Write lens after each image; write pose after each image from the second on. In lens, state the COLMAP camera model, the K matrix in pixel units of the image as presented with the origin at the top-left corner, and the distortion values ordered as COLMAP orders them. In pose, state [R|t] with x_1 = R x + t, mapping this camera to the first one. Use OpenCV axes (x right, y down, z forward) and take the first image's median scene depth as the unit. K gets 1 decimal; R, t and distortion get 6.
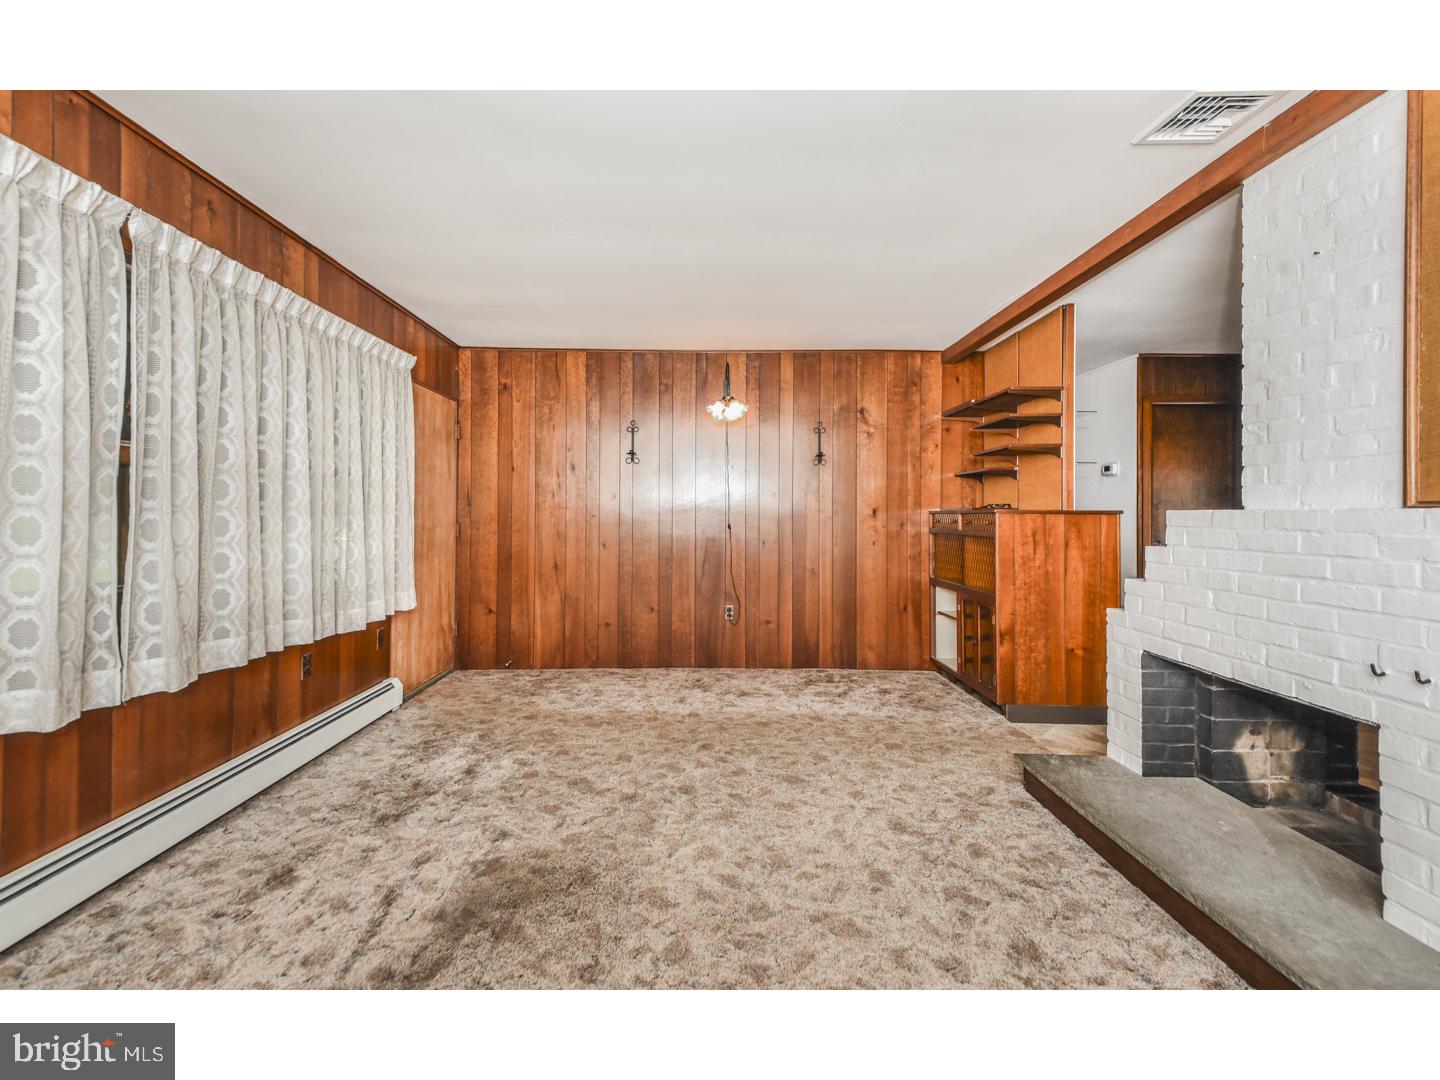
lens RADIAL K [[627.9, 0, 697.6], [0, 627.9, 483.4], [0, 0, 1]] dist [0.098425, -0.055628]
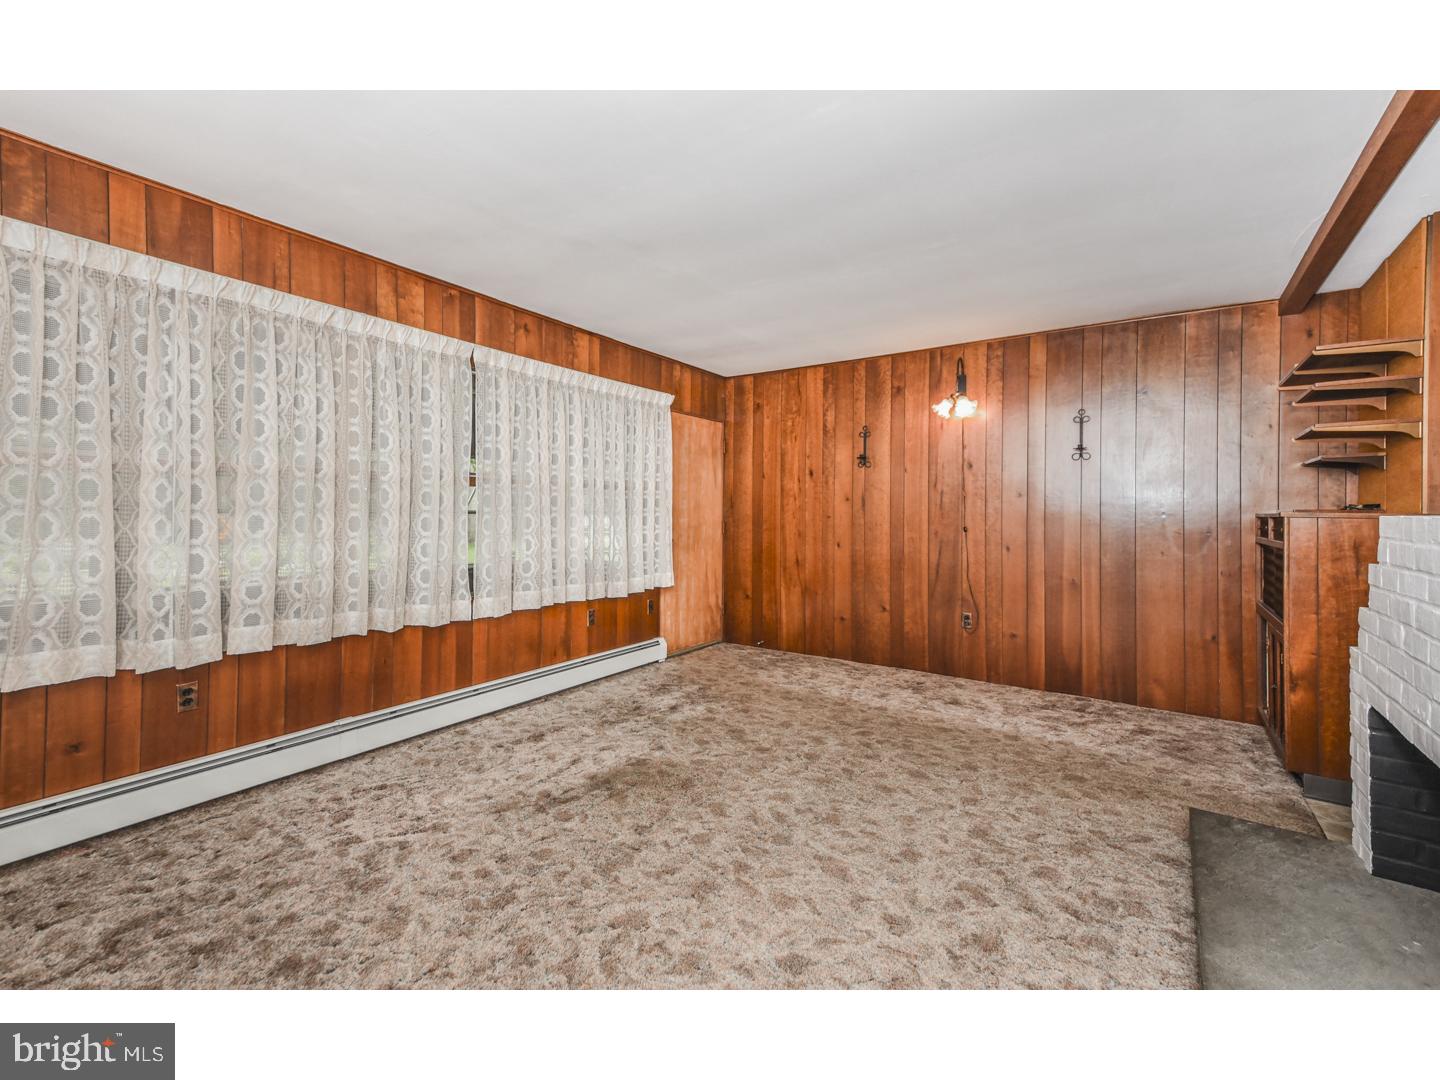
lens RADIAL K [[700.2, 0, 721.1], [0, 700.2, 473.5], [0, 0, 1]] dist [0.098676, -0.033998]
pose [[0.801629, -0.032857, -0.596919, 0.453465], [0.028214, 0.999455, -0.017123, -0.009101], [0.597156, -0.003115, 0.802119, -0.087392]]
